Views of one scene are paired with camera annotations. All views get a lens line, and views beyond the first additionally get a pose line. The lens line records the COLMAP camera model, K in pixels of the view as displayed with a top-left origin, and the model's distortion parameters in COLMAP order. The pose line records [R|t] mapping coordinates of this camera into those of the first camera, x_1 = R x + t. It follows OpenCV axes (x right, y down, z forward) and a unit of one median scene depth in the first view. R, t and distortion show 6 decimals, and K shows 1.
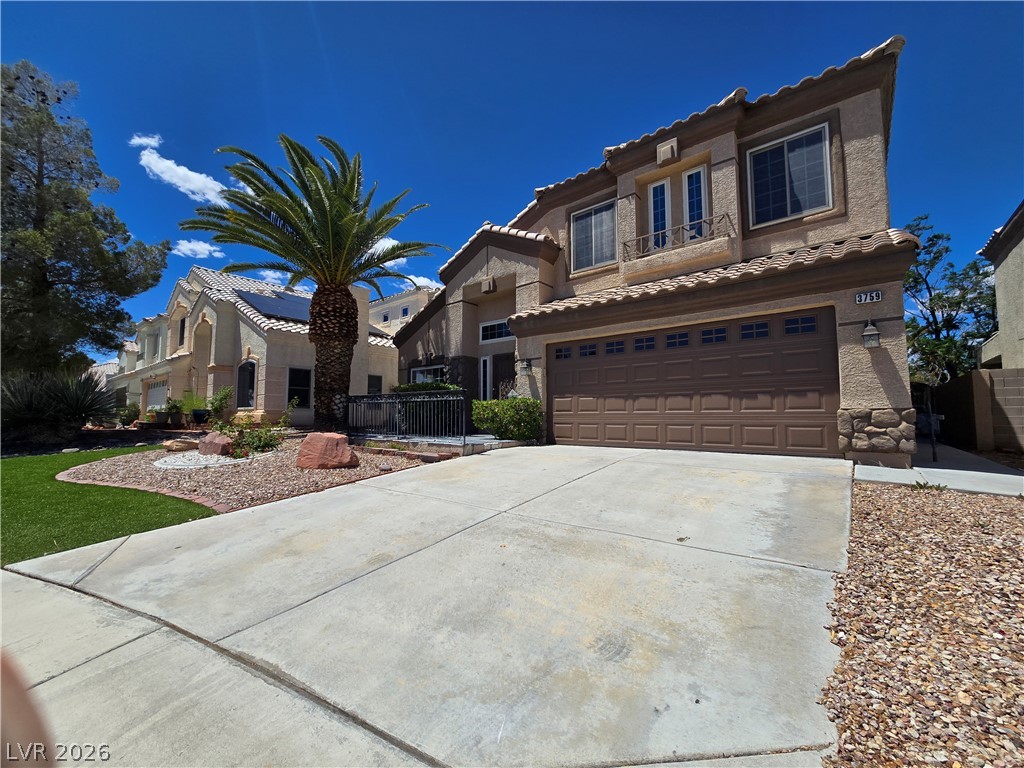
lens RADIAL K [[418.8, 0, 512.0], [0, 418.8, 385.9], [0, 0, 1]] dist [-0.000015, 0.000108]
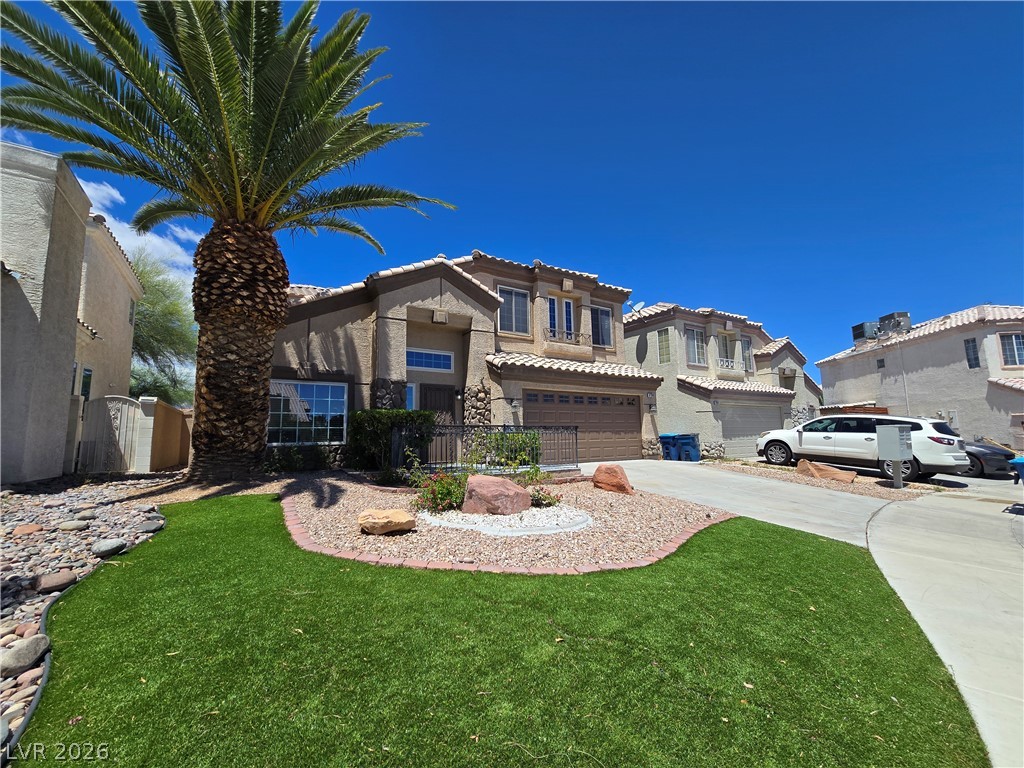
lens RADIAL K [[418.8, 0, 511.4], [0, 418.8, 384.9], [0, 0, 1]] dist [-0.000015, 0.000108]
pose [[0.299211, 0.114692, 0.947269, -1.177691], [-0.054862, 0.993175, -0.102921, 0.023606], [-0.952608, -0.021174, 0.303462, 0.654946]]
